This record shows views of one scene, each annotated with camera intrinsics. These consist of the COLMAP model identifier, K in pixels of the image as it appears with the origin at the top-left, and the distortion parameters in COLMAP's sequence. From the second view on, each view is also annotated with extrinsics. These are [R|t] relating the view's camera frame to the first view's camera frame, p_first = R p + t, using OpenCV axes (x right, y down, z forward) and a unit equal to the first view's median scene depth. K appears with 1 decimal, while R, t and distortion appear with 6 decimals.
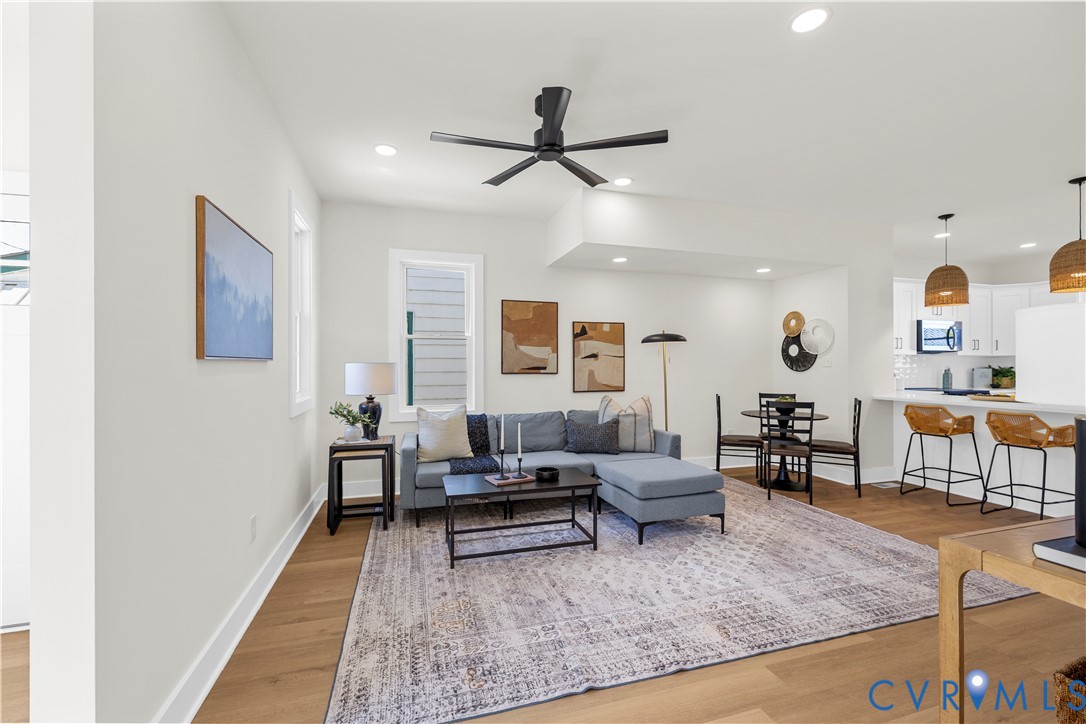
lens RADIAL K [[460.9, 0, 542.6], [0, 460.9, 359.0], [0, 0, 1]] dist [0.003599, -0.001107]
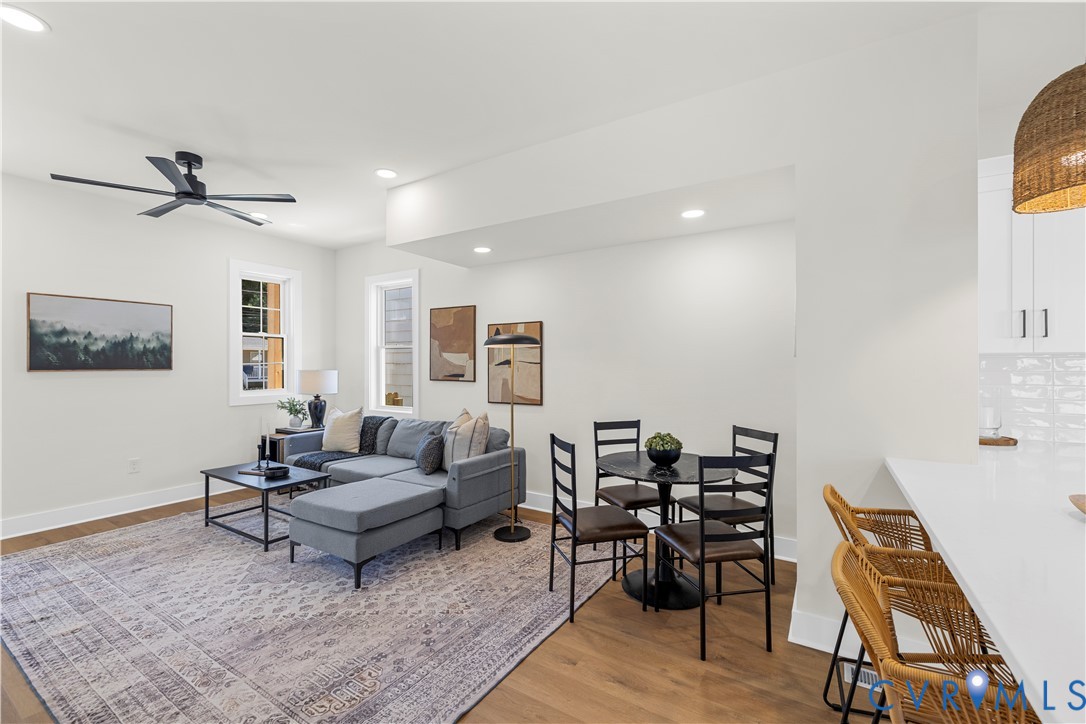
lens RADIAL K [[460.9, 0, 541.7], [0, 460.9, 360.6], [0, 0, 1]] dist [0.003599, -0.001107]
pose [[0.651607, -0.006773, -0.758527, 0.910323], [0.009161, 0.999957, -0.001059, -0.009808], [0.758502, -0.006259, 0.651641, 0.545531]]
